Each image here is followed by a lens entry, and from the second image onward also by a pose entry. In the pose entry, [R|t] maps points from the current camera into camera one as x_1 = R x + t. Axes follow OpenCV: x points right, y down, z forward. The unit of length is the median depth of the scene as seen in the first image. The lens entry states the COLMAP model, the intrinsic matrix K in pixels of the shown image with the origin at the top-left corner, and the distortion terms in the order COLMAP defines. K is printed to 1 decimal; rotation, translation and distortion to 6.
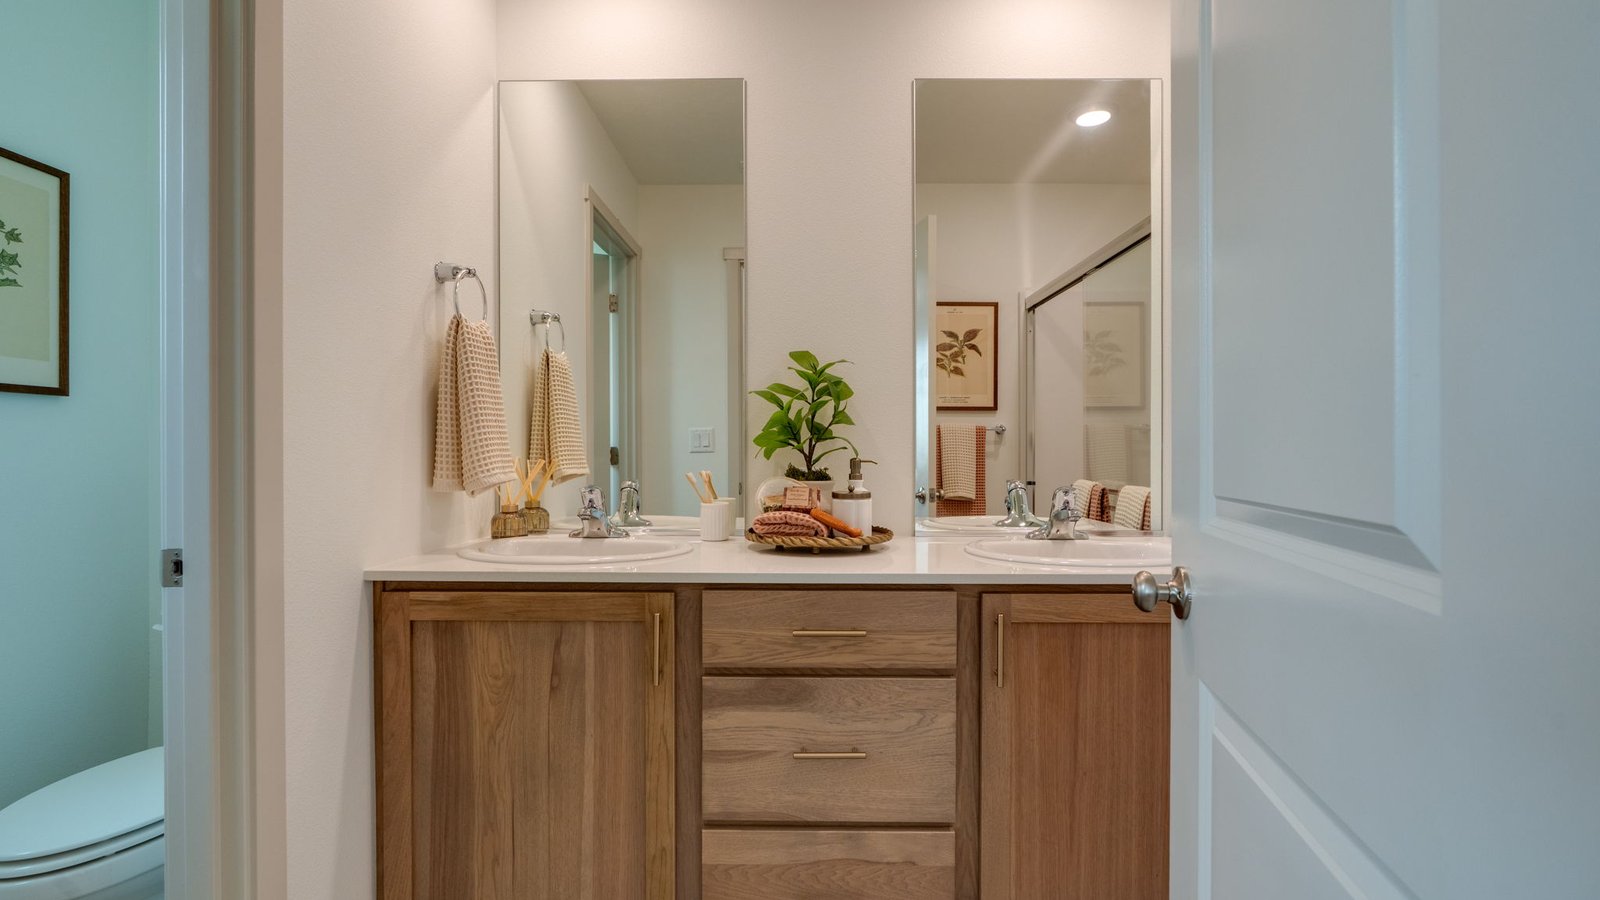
lens RADIAL K [[730.6, 0, 792.3], [0, 730.6, 448.5], [0, 0, 1]] dist [-0.017847, 0.000188]
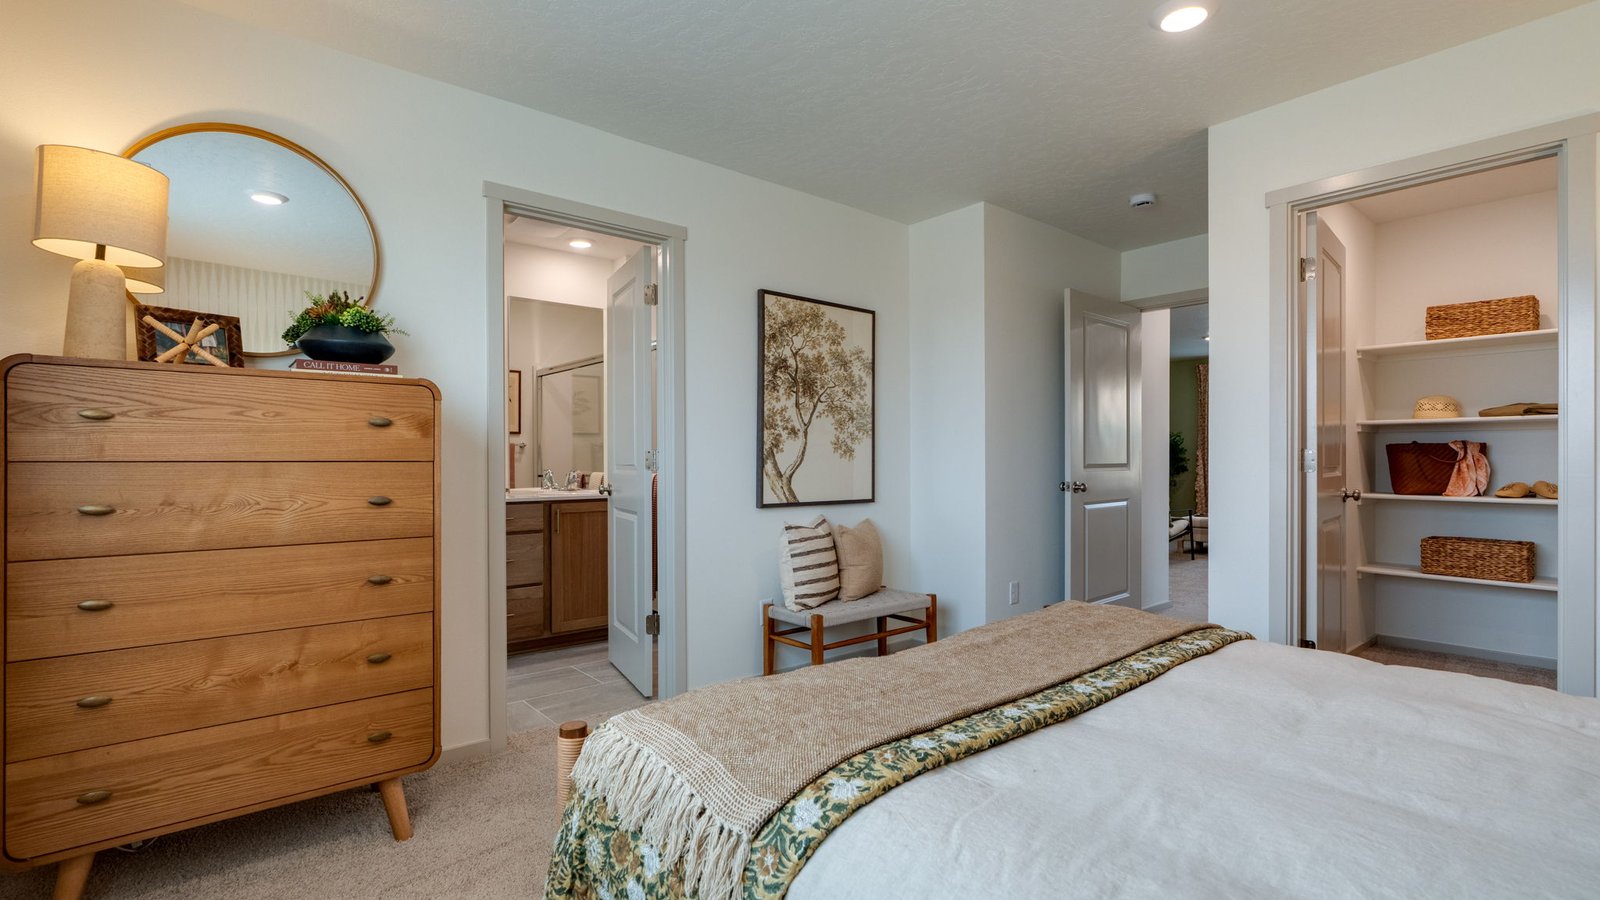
lens RADIAL K [[730.6, 0, 793.9], [0, 730.6, 457.1], [0, 0, 1]] dist [-0.017847, 0.000188]
pose [[0.756930, -0.006802, 0.653460, -0.702740], [0.006747, 0.999974, 0.002595, 0.004676], [-0.653461, 0.002445, 0.756956, -1.430126]]
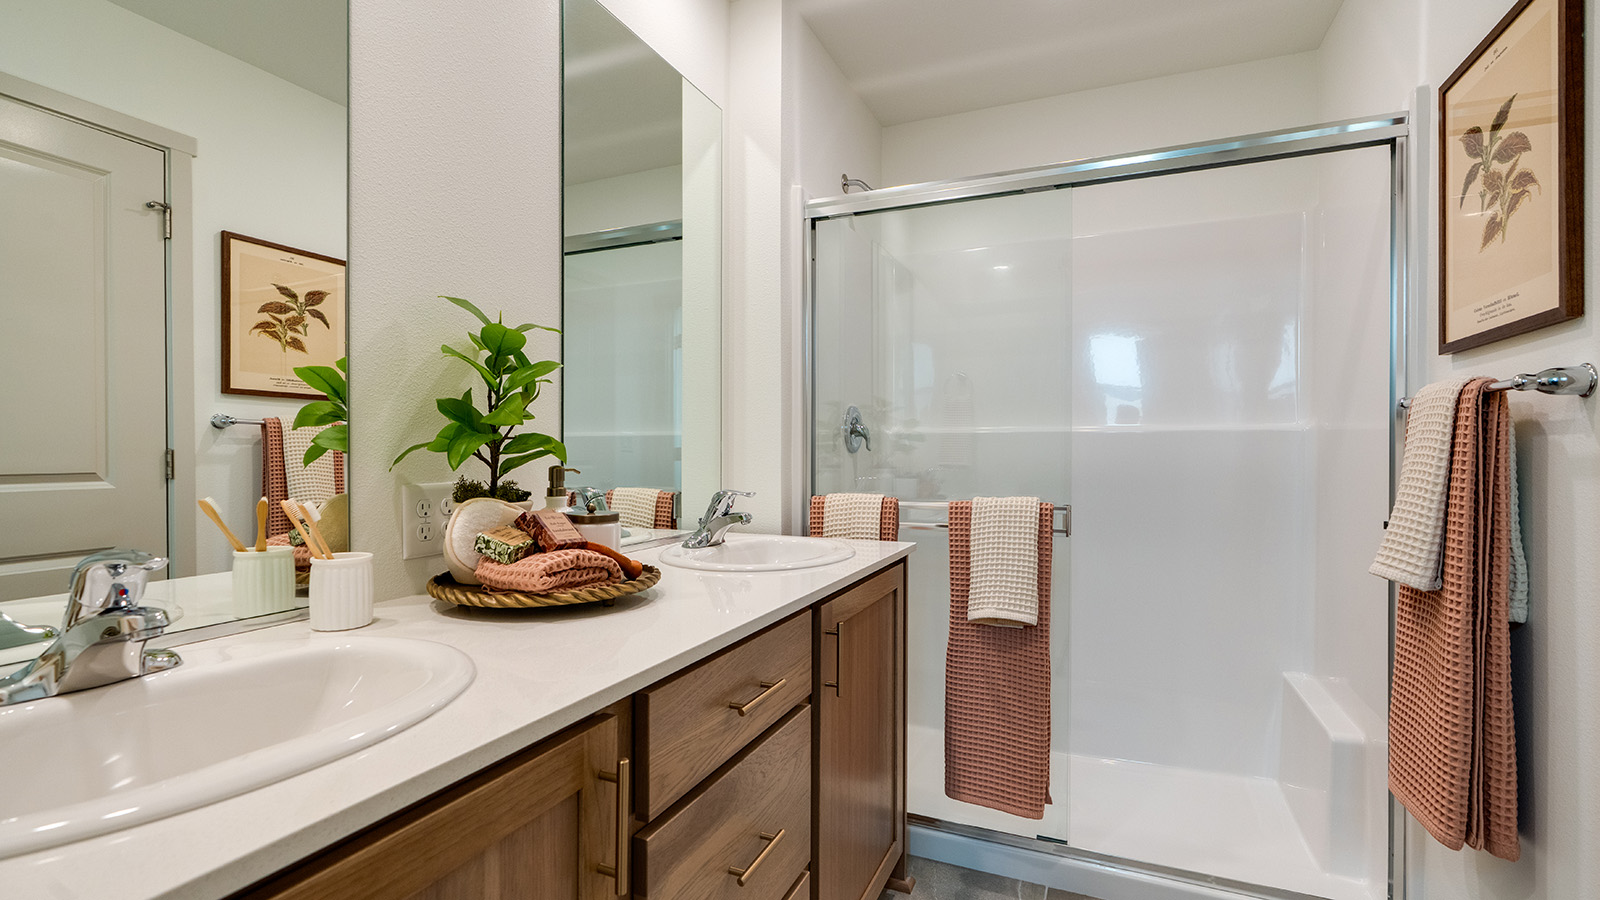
lens RADIAL K [[730.6, 0, 796.5], [0, 730.6, 455.4], [0, 0, 1]] dist [-0.017847, 0.000188]
pose [[0.376705, -0.007483, 0.926303, -0.474151], [0.000605, 0.999969, 0.007832, -0.002480], [-0.926333, -0.002390, 0.376698, 0.507966]]
